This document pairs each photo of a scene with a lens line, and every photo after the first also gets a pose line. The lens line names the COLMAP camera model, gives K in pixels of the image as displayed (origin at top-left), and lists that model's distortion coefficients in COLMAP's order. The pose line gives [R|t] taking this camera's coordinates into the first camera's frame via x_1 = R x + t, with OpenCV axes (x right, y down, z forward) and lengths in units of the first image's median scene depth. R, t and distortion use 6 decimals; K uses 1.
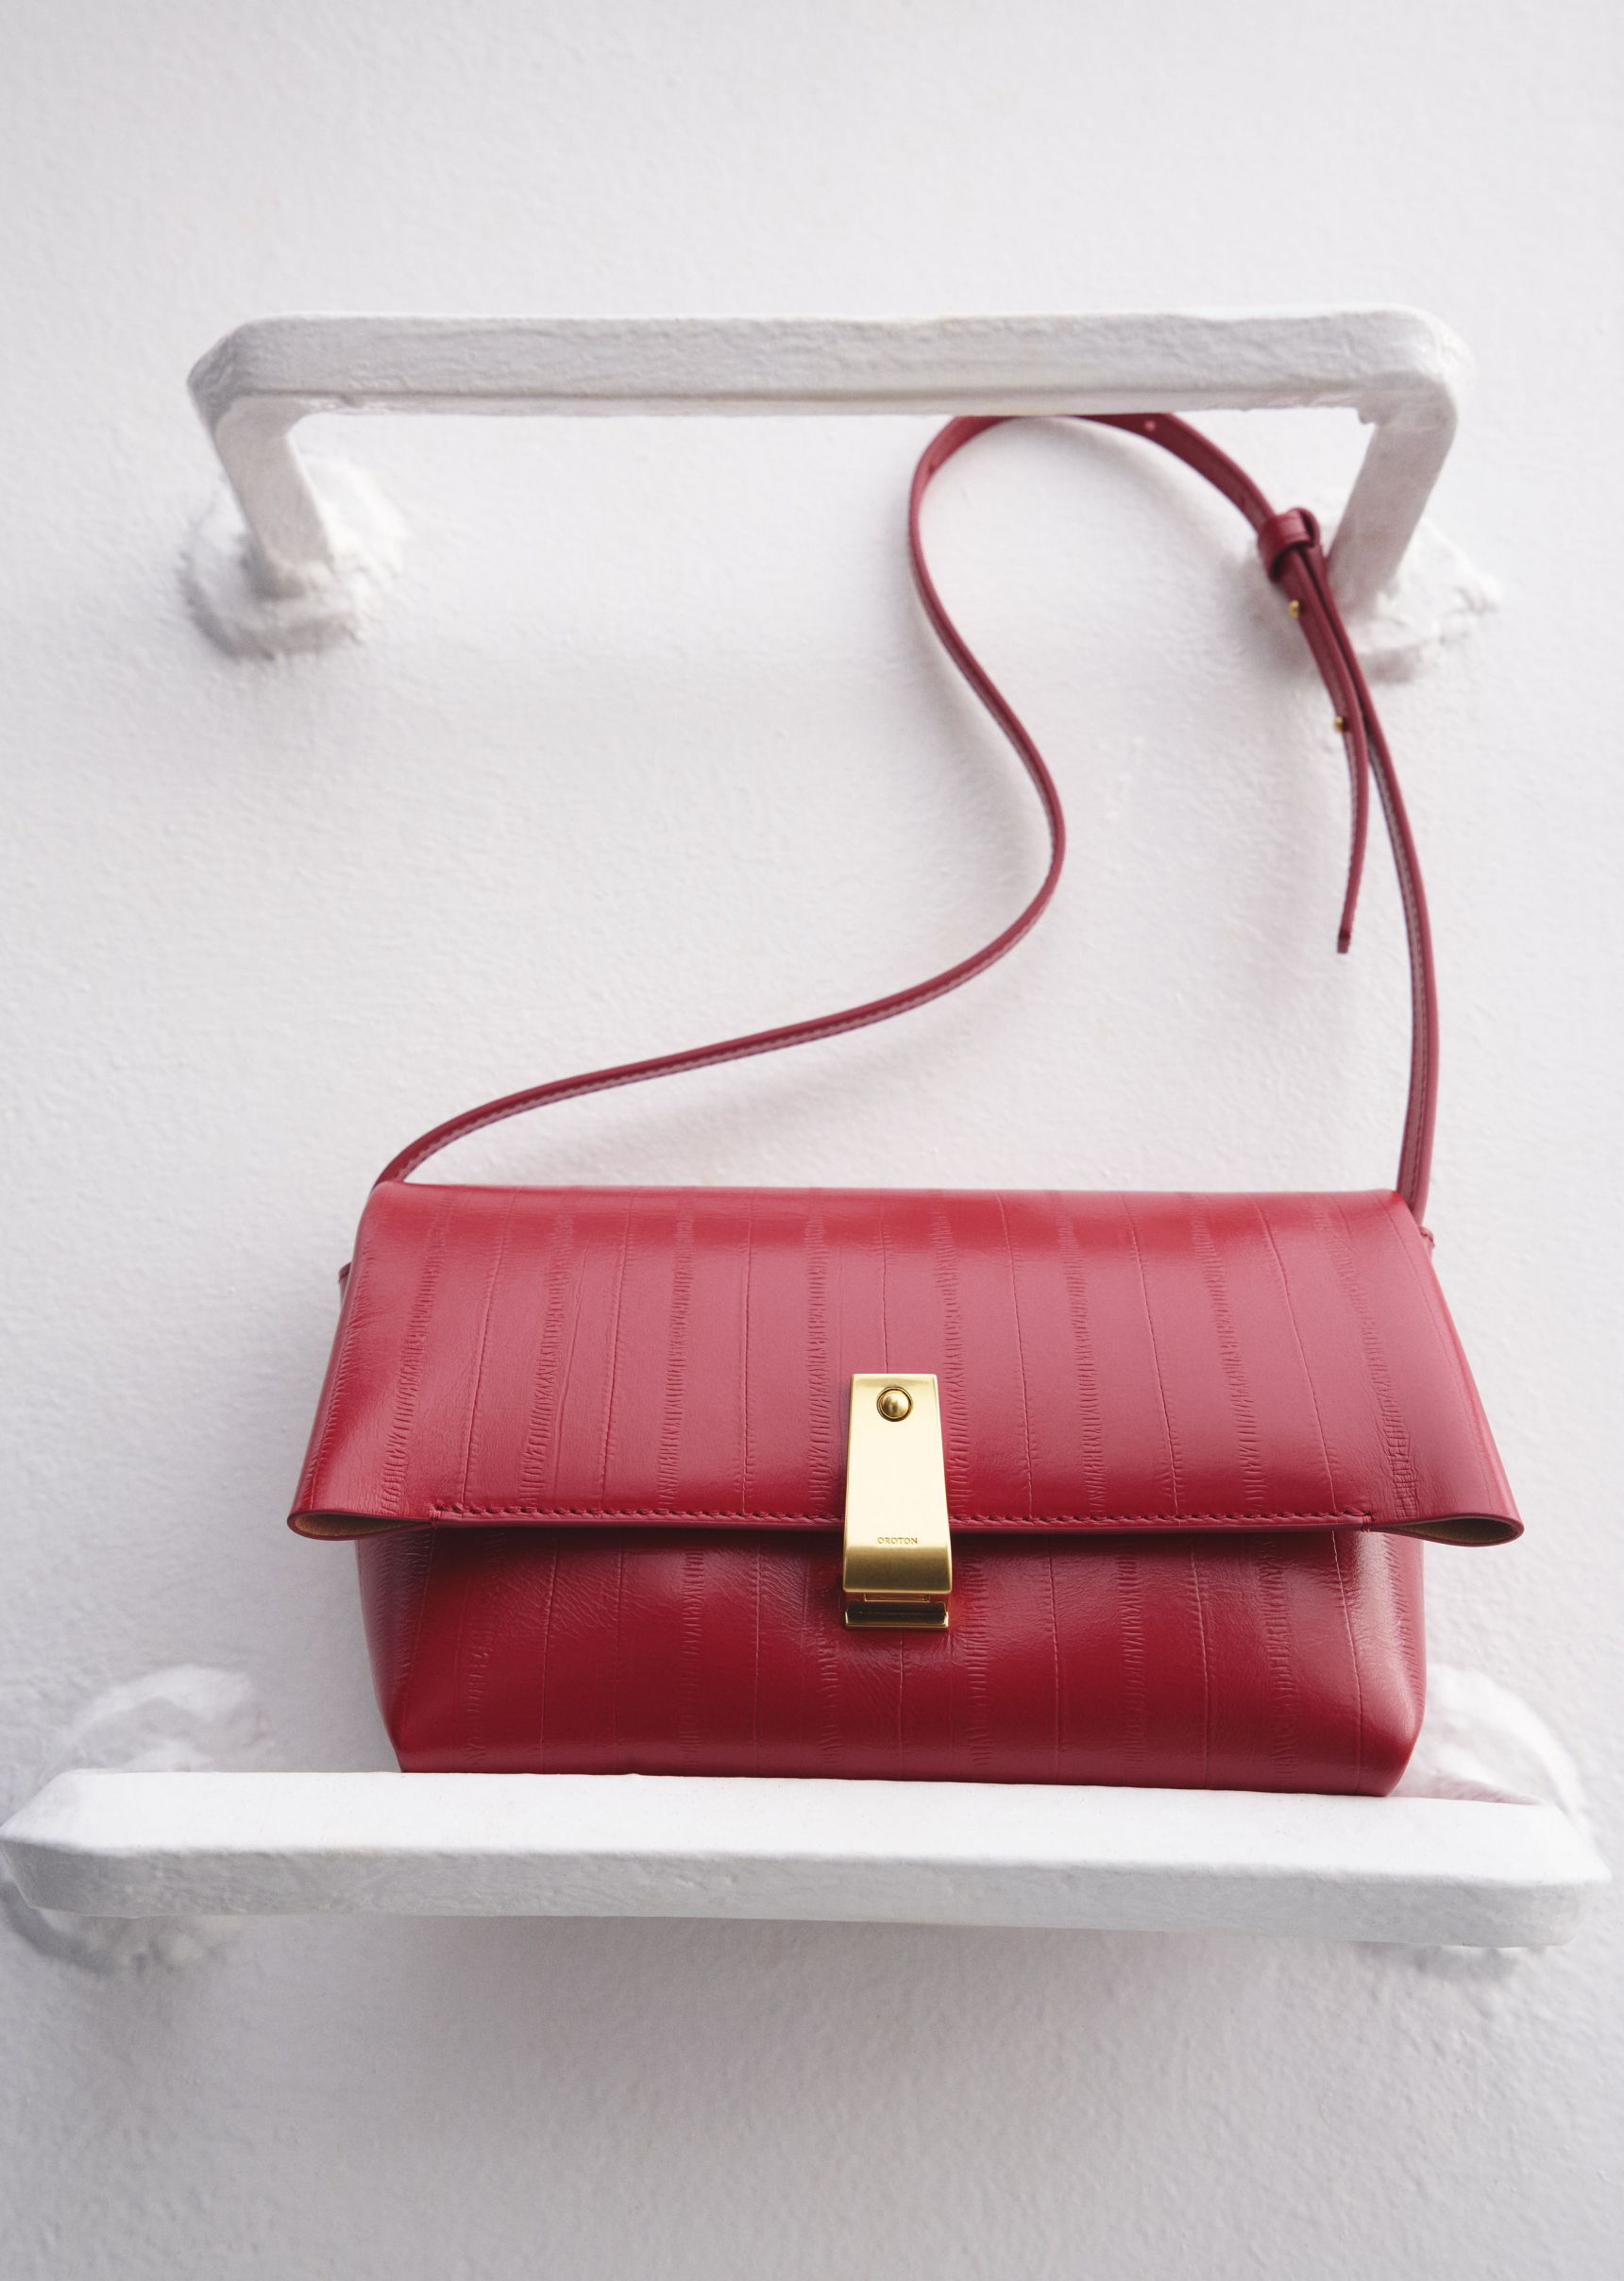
lens RADIAL K [[2101.3, 0, 812.0], [0, 2101.3, 1140.5], [0, 0, 1]] dist [0.152280, 0.123661]
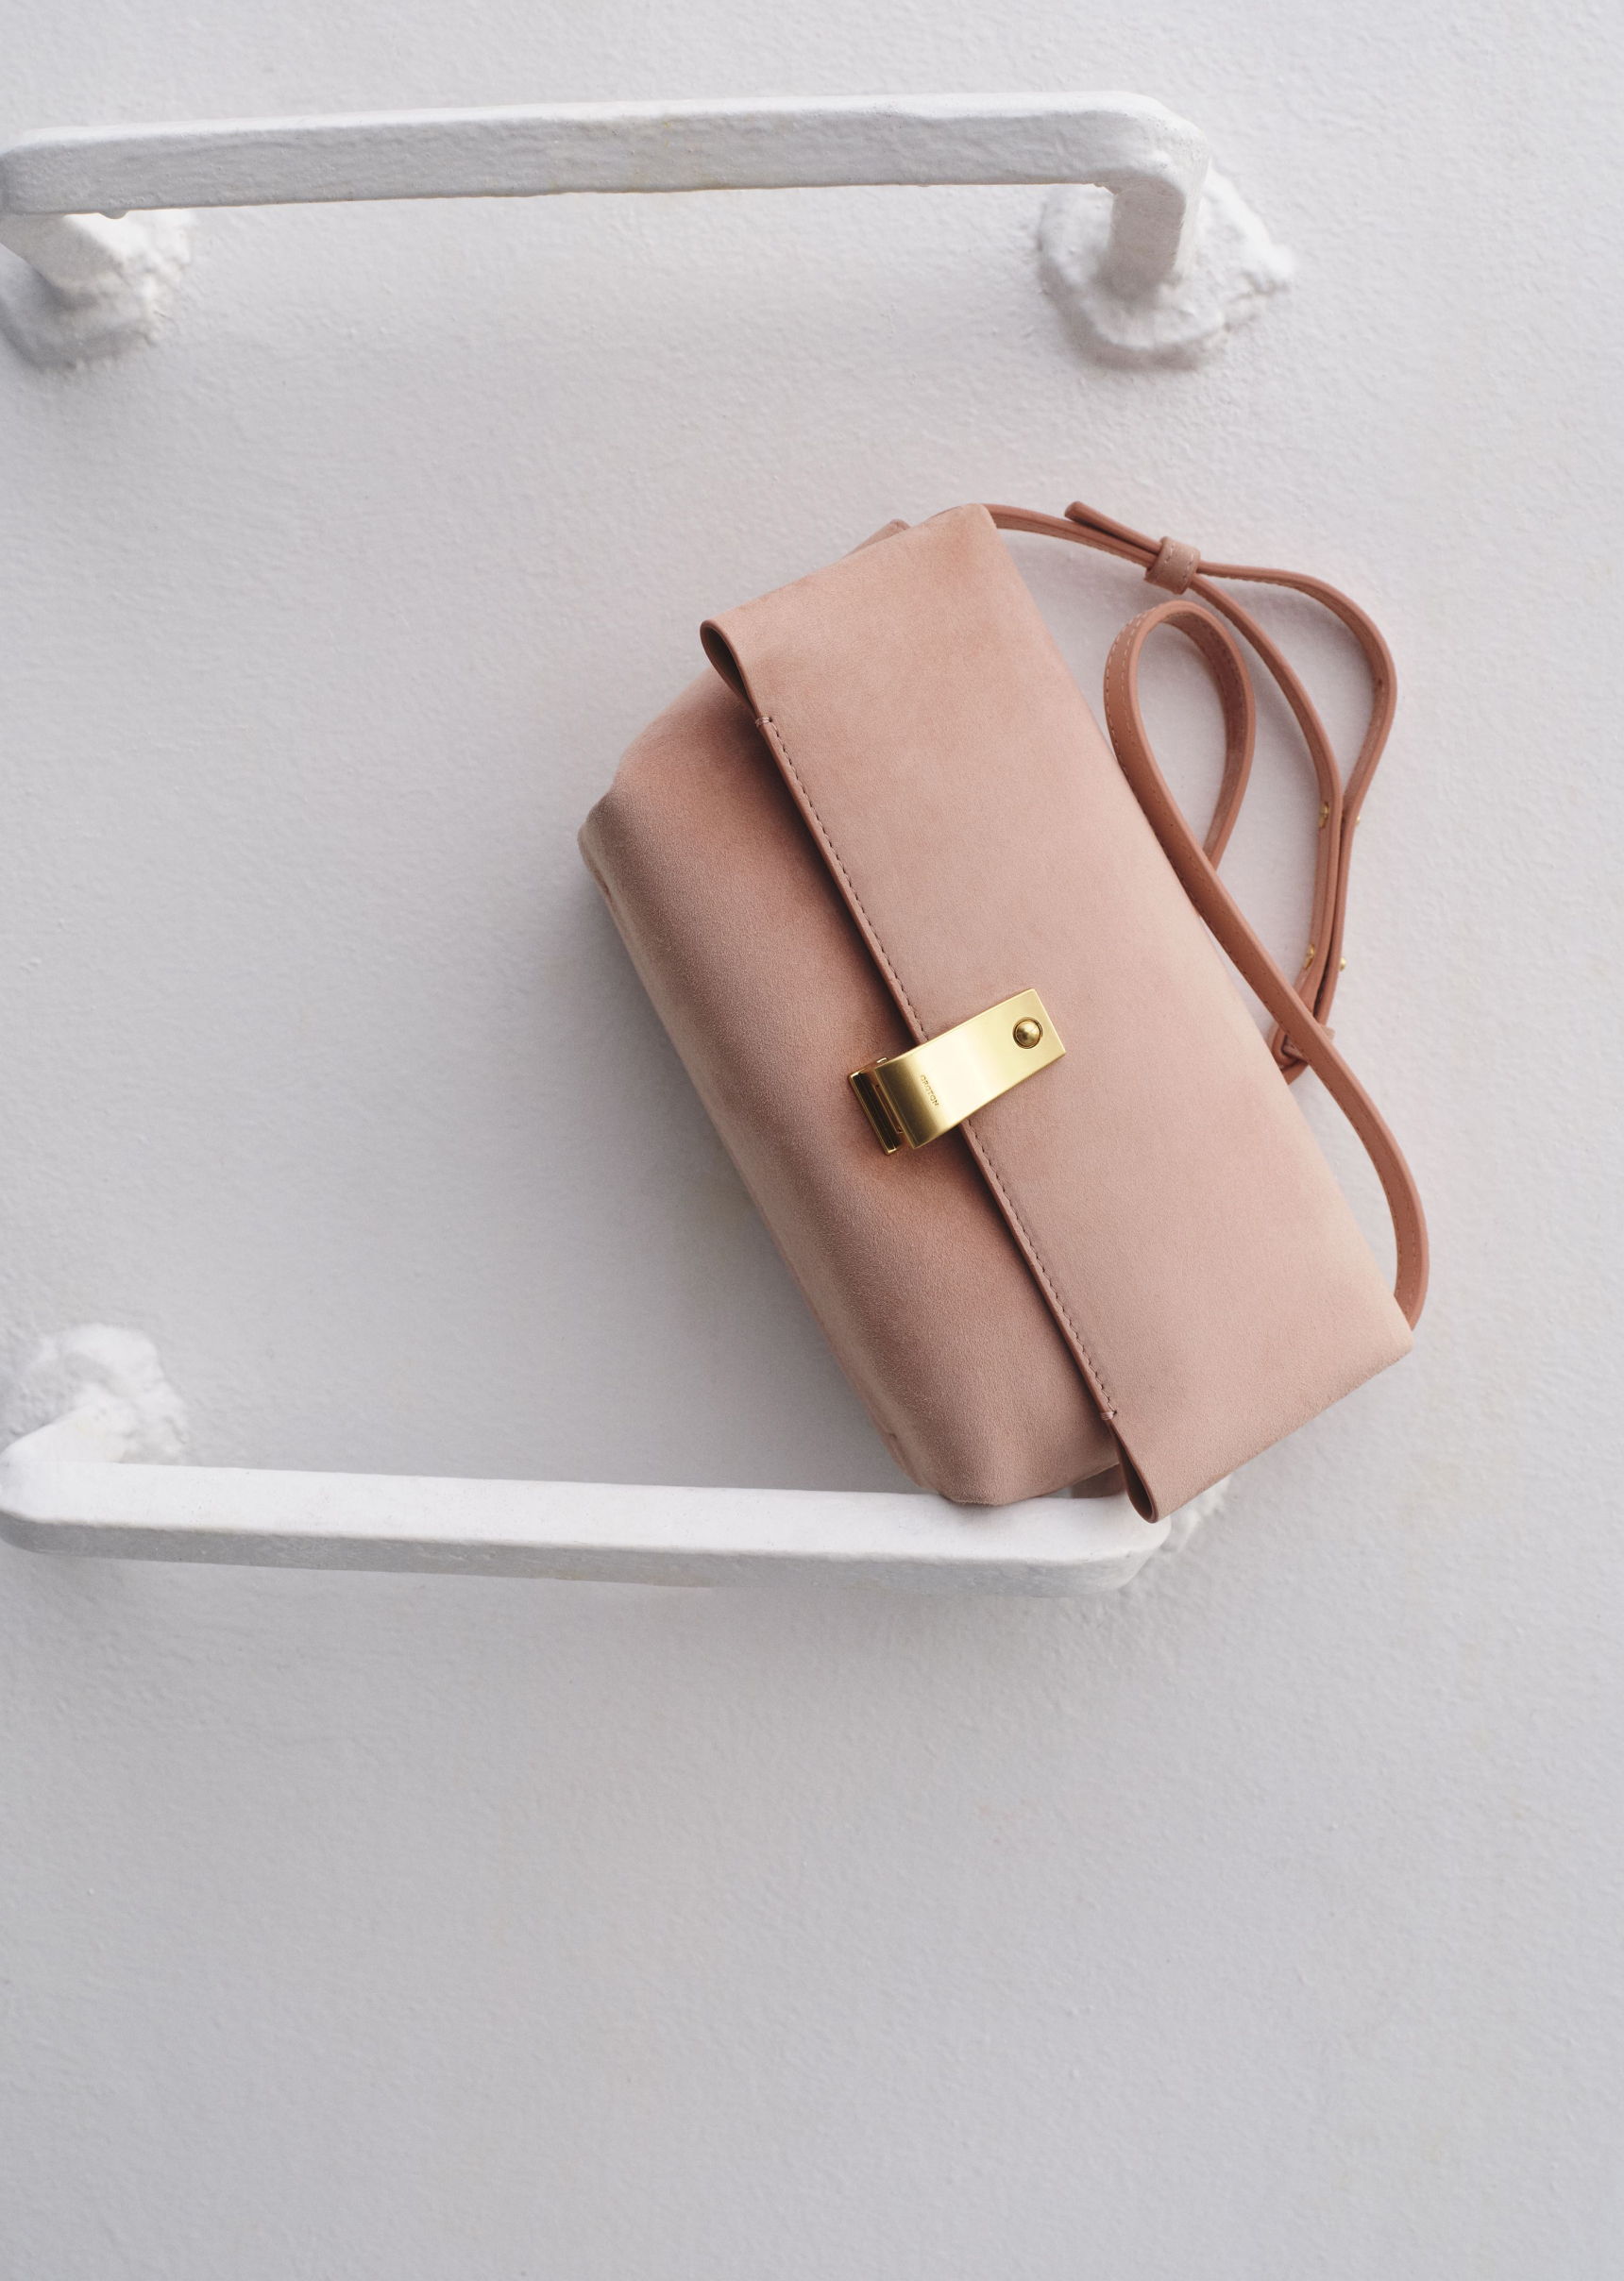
lens RADIAL K [[3086.7, 0, 812.0], [0, 3086.7, 1140.5], [0, 0, 1]] dist [-0.105623, 0.012169]
pose [[0.995205, 0.005658, -0.097644, 0.271657], [0.033068, 0.920073, 0.390348, -0.495528], [0.092049, -0.391705, 0.915475, -0.494029]]
